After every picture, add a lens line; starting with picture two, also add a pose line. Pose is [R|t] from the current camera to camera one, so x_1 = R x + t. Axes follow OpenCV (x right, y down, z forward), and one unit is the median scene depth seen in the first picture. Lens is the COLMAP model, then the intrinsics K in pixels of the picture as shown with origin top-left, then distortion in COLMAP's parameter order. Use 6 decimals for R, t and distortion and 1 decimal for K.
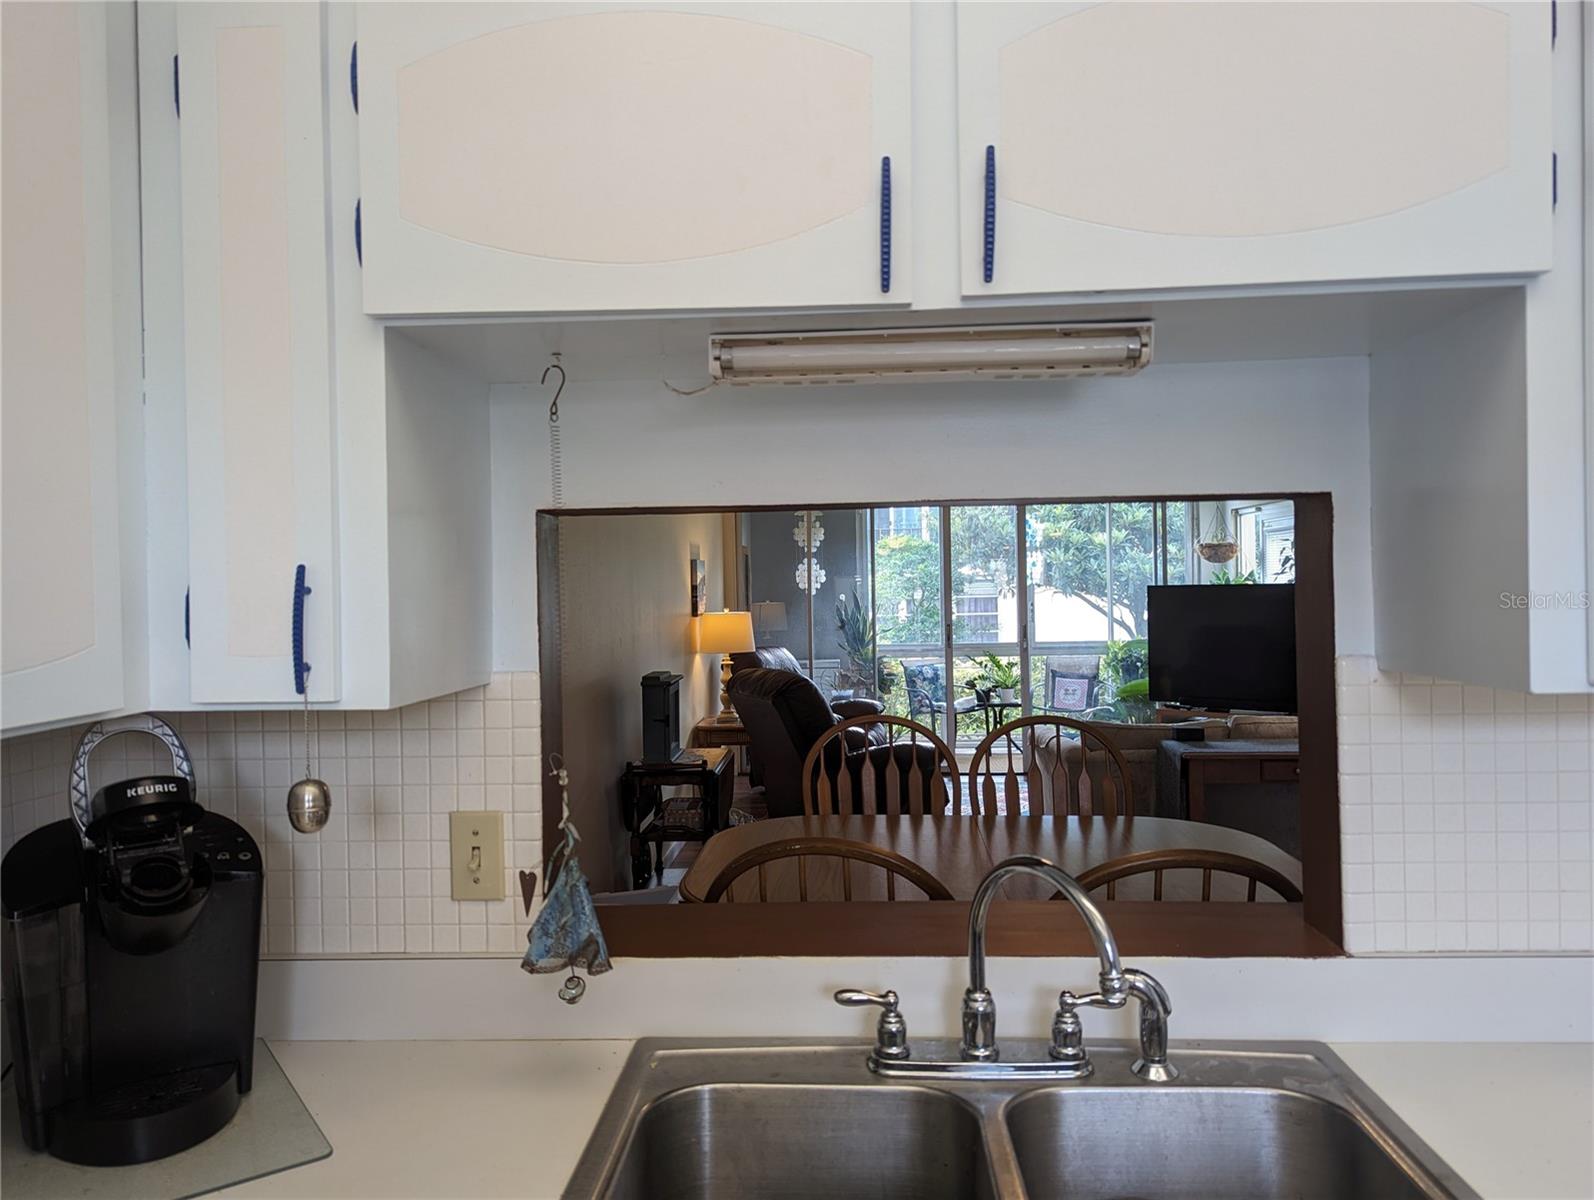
lens RADIAL K [[1122.7, 0, 787.6], [0, 1122.7, 599.2], [0, 0, 1]] dist [0.051817, -0.044821]
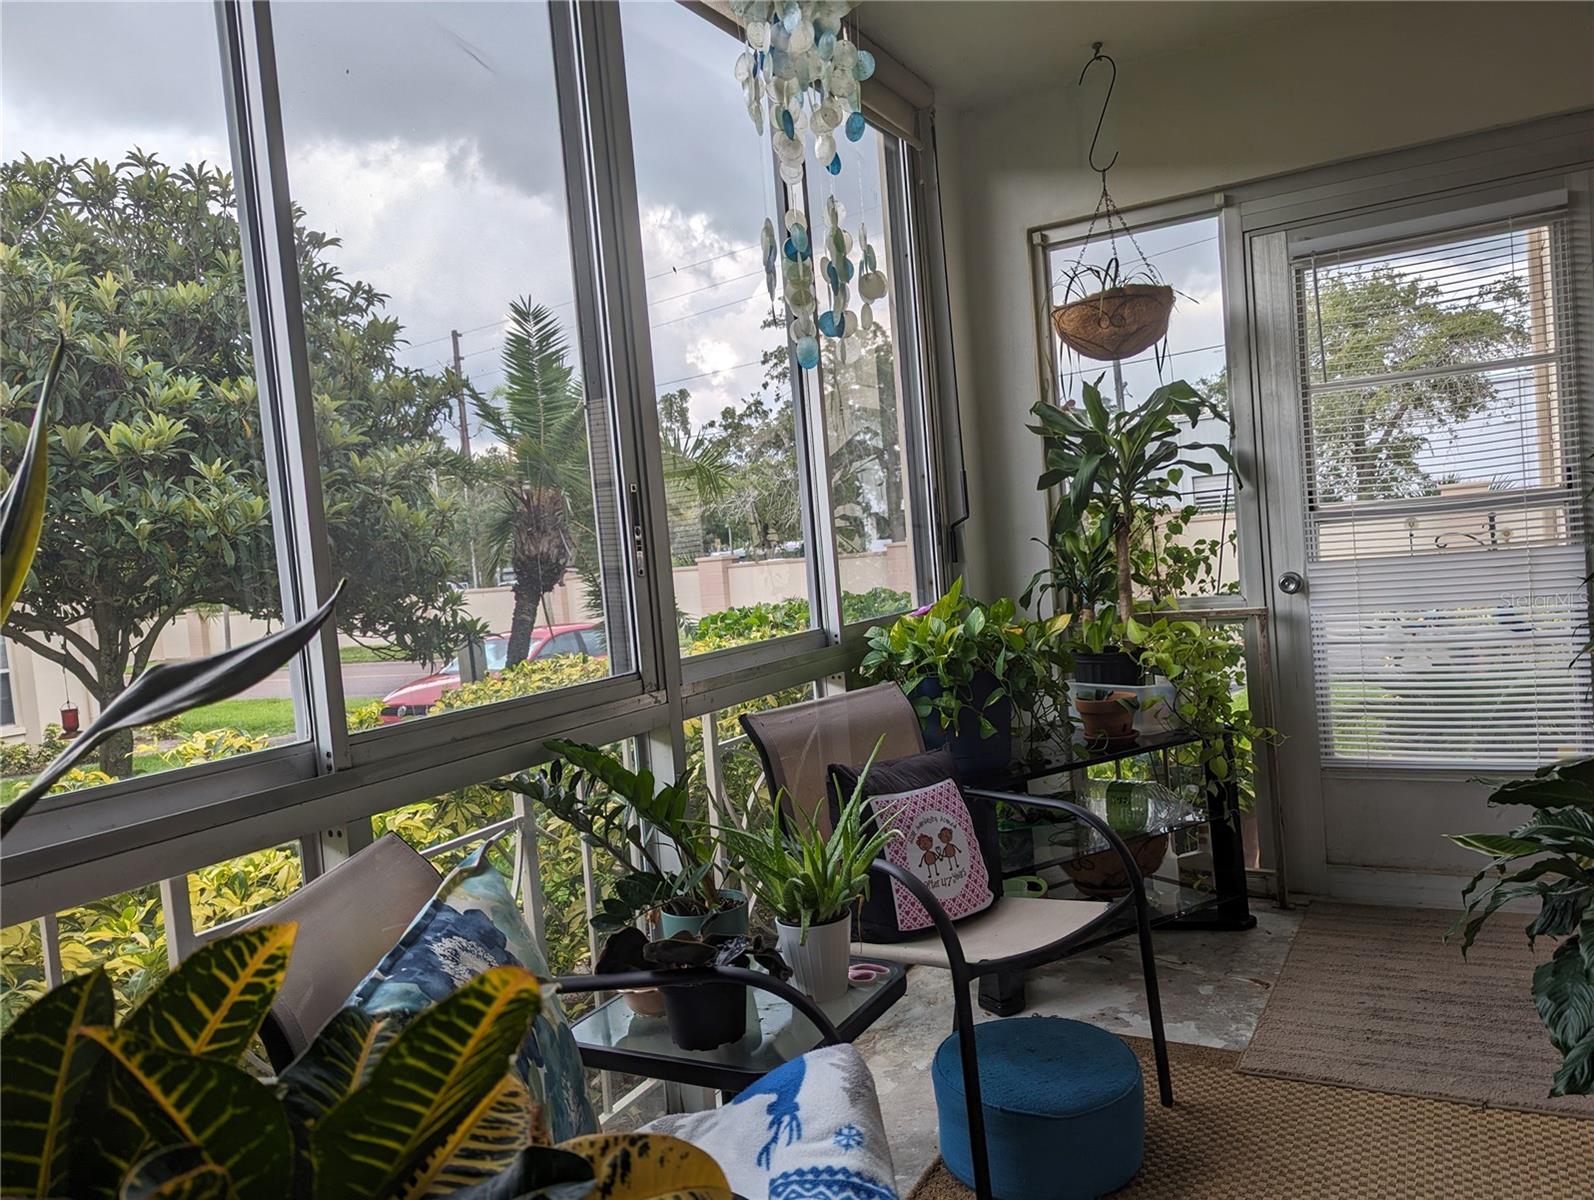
lens RADIAL K [[1122.7, 0, 788.9], [0, 1122.7, 607.8], [0, 0, 1]] dist [0.051817, -0.044821]
pose [[0.436891, -0.062064, 0.897371, 0.030188], [0.087857, 0.995791, 0.026097, 0.024144], [-0.895213, 0.067439, 0.440505, 0.913054]]
